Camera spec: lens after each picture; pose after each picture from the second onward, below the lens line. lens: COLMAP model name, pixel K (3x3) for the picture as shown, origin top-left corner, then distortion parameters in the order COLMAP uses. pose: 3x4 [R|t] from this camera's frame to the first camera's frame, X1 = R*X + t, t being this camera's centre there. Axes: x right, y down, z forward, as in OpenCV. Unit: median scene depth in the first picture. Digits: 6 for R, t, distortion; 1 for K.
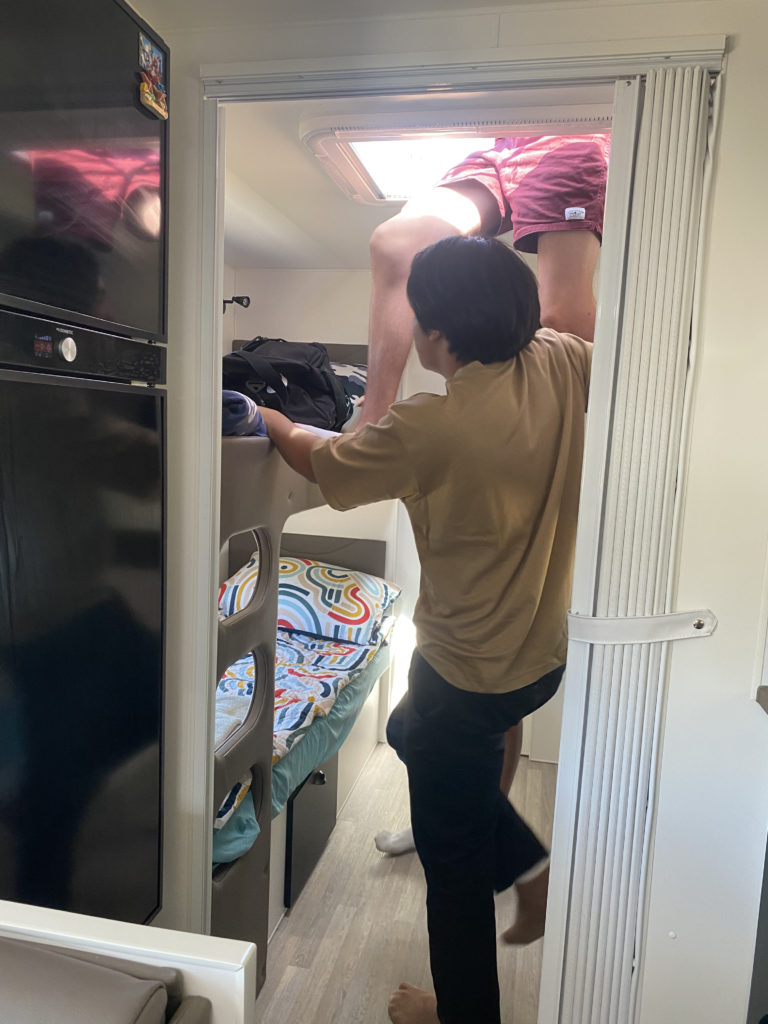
lens RADIAL K [[773.7, 0, 397.7], [0, 773.7, 513.8], [0, 0, 1]] dist [0.038291, -0.039135]
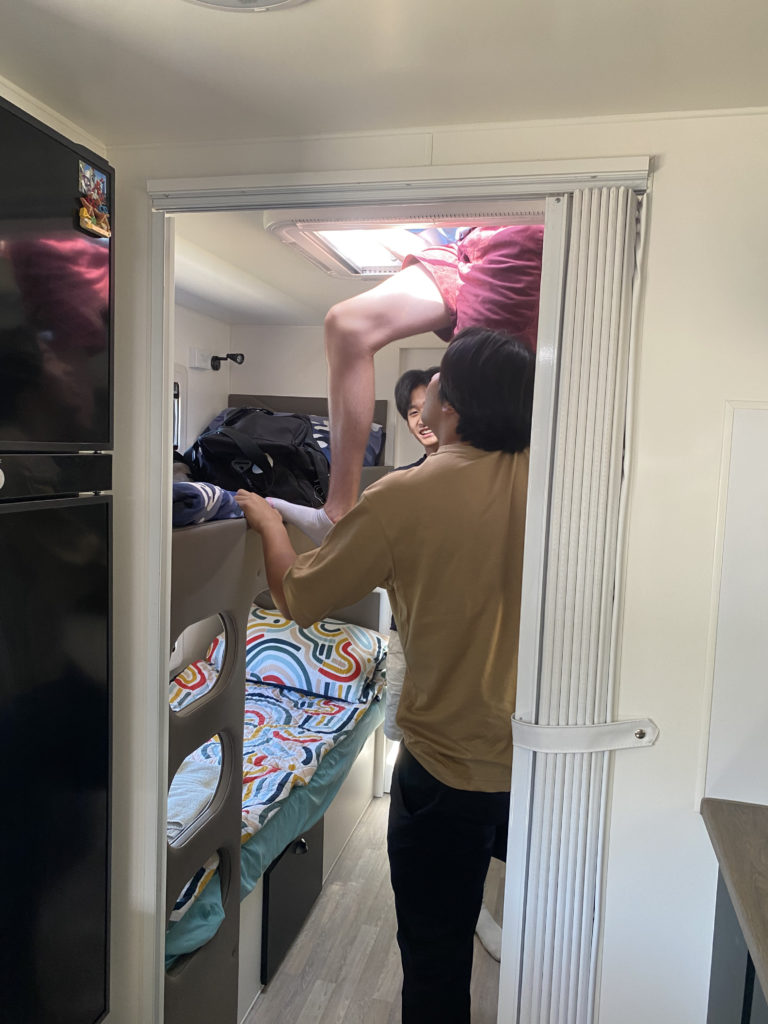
lens RADIAL K [[773.7, 0, 397.7], [0, 773.7, 513.8], [0, 0, 1]] dist [0.038291, -0.039135]
pose [[0.999661, -0.004835, -0.025594, 0.056109], [0.003957, 0.999406, -0.034243, -0.055328], [0.025744, 0.034130, 0.999086, -0.001676]]
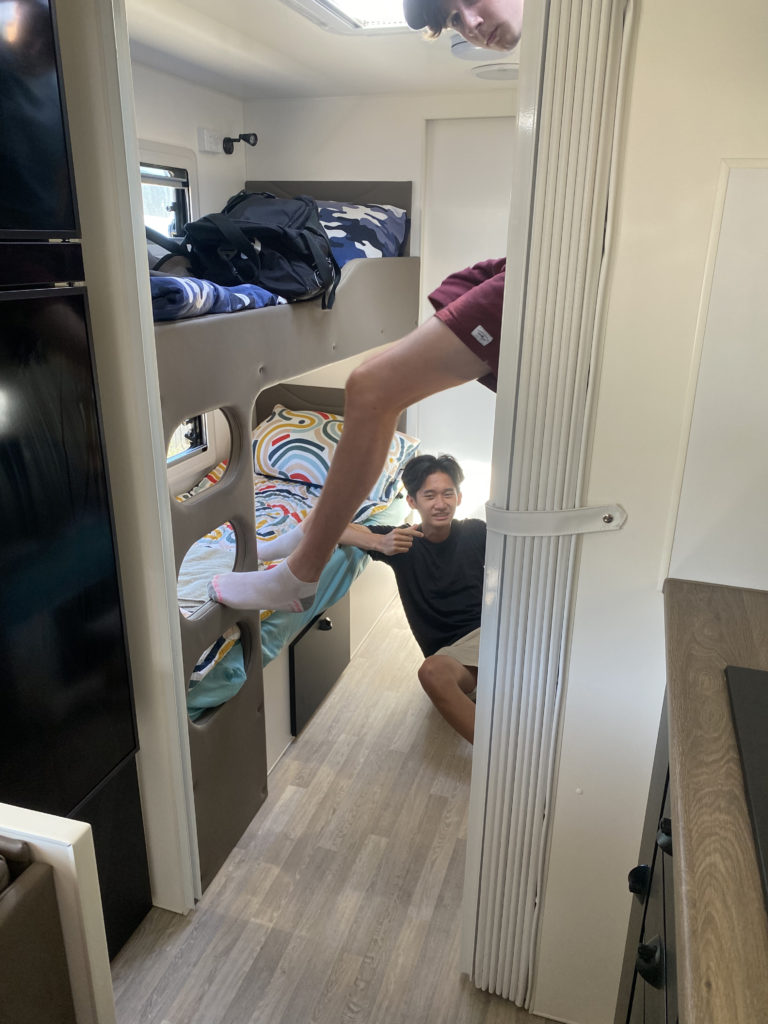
lens RADIAL K [[774.4, 0, 384.0], [0, 774.4, 512.0], [0, 0, 1]] dist [0.033927, -0.051292]
pose [[0.993650, 0.003585, -0.112455, 0.112525], [0.020623, 0.976757, 0.213357, -0.045236], [0.110606, -0.214321, 0.970481, -0.000493]]
